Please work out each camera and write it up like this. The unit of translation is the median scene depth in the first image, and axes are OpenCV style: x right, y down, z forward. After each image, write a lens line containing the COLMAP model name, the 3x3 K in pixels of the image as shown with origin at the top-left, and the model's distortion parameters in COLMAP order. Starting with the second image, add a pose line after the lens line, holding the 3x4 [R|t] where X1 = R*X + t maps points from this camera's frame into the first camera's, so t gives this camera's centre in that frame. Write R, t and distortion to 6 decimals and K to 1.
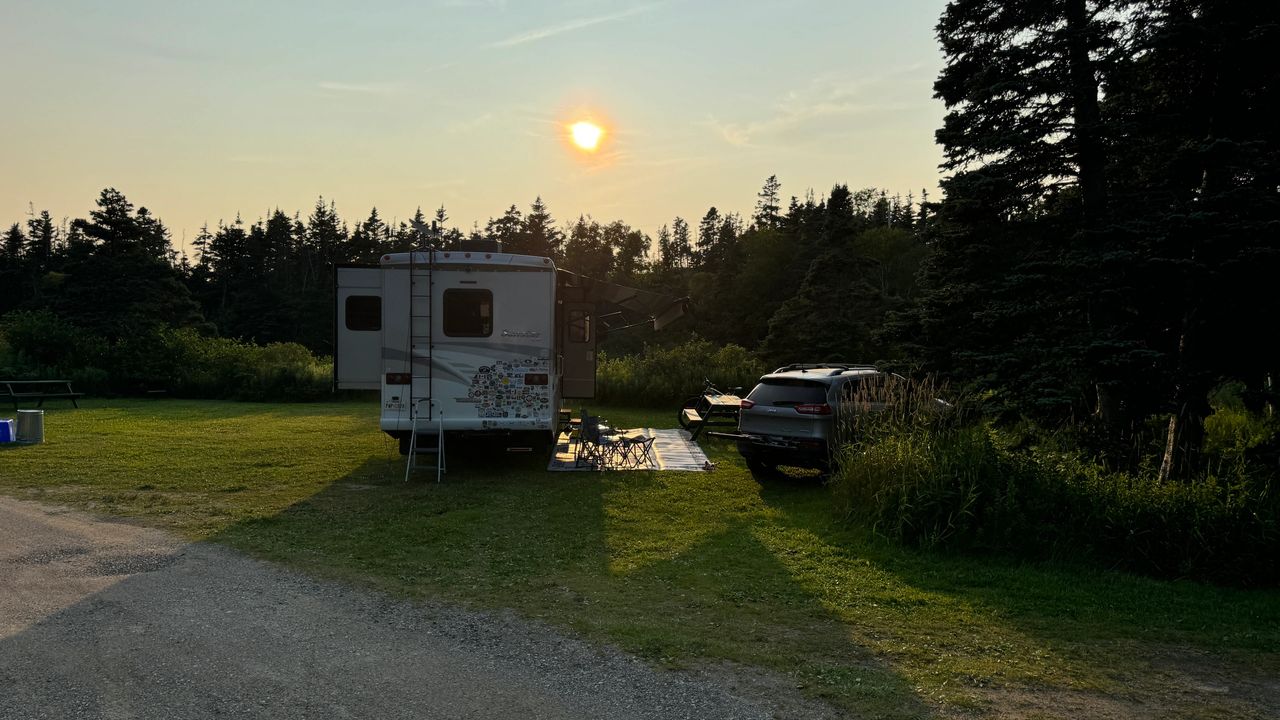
lens RADIAL K [[911.9, 0, 640.6], [0, 911.9, 361.0], [0, 0, 1]] dist [0.001095, 0.000074]
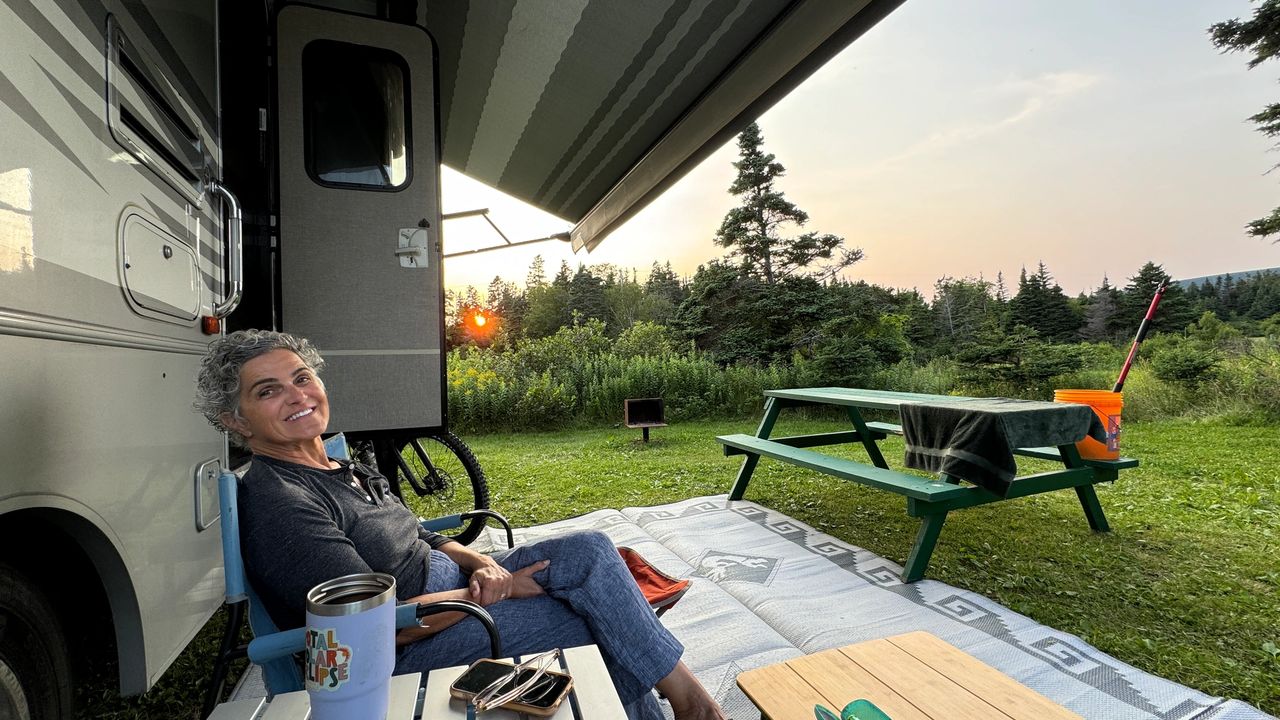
lens RADIAL K [[529.5, 0, 638.2], [0, 529.5, 361.9], [0, 0, 1]] dist [-0.001100, -0.000074]
pose [[0.935336, -0.040479, 0.351436, -0.010385], [0.056533, 0.997768, -0.035534, 0.006299], [-0.349213, 0.053104, 0.935537, 0.176071]]
